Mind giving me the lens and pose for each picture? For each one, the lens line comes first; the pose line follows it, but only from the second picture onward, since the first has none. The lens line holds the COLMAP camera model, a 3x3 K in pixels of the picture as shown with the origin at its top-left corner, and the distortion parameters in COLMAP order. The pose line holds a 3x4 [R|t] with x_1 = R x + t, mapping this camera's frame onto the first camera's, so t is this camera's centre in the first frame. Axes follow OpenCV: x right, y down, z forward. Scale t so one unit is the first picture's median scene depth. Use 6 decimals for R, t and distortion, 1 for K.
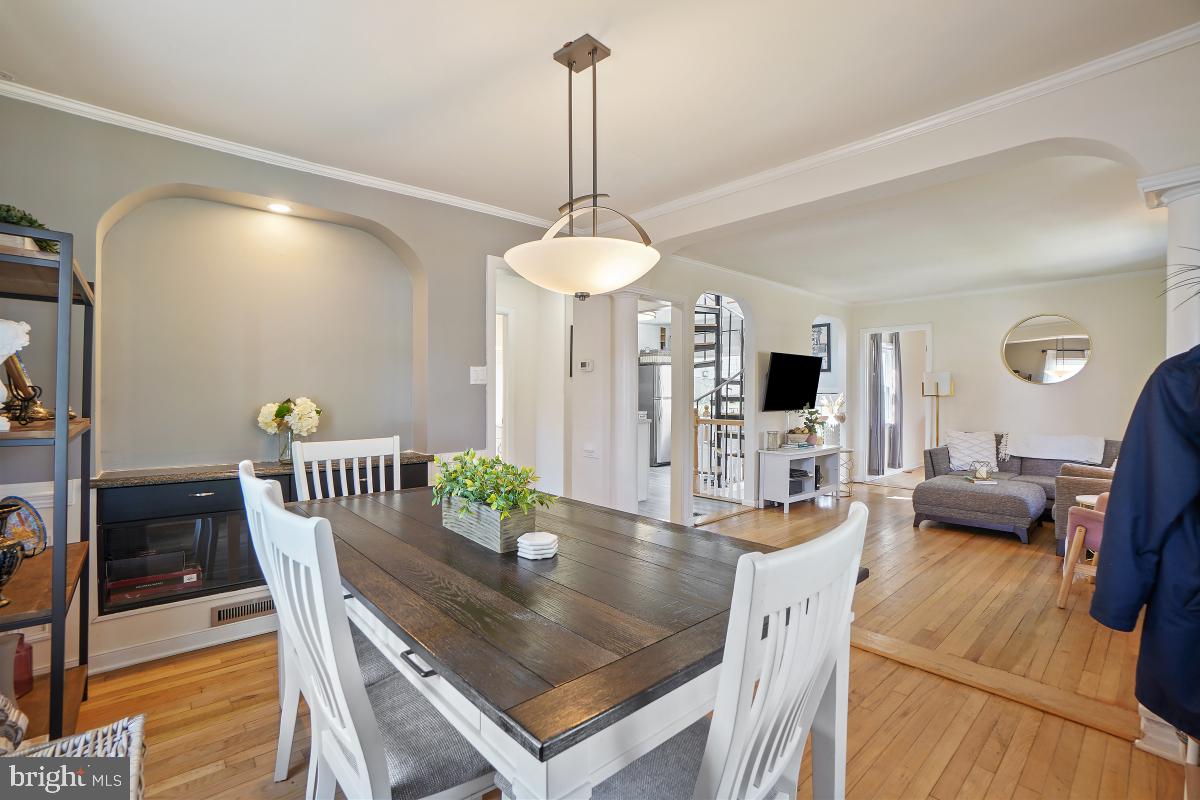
lens RADIAL K [[520.7, 0, 601.0], [0, 520.7, 398.7], [0, 0, 1]] dist [-0.002426, 0.001131]
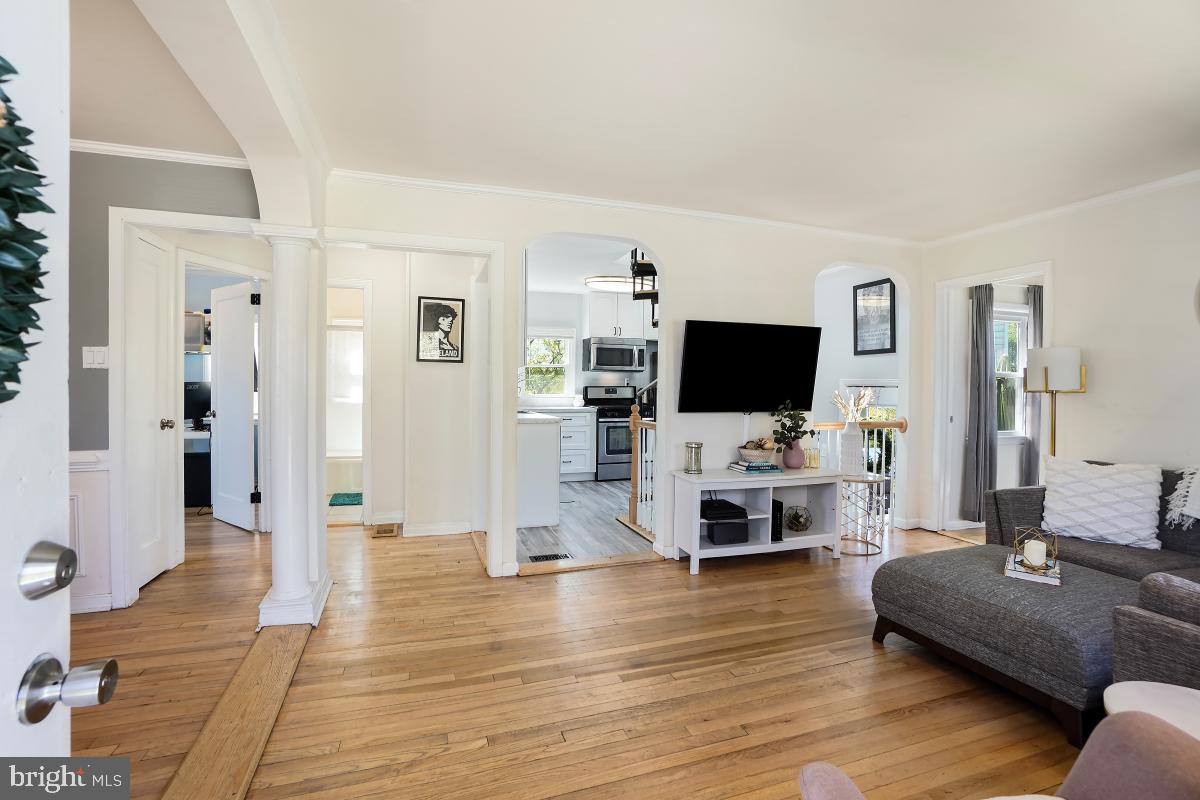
lens RADIAL K [[520.7, 0, 597.7], [0, 520.7, 395.2], [0, 0, 1]] dist [-0.002426, 0.001131]
pose [[0.921205, 0.012524, -0.388875, 0.465833], [-0.010646, 0.999919, 0.006984, -0.000273], [0.388931, -0.002293, 0.921264, 0.351541]]
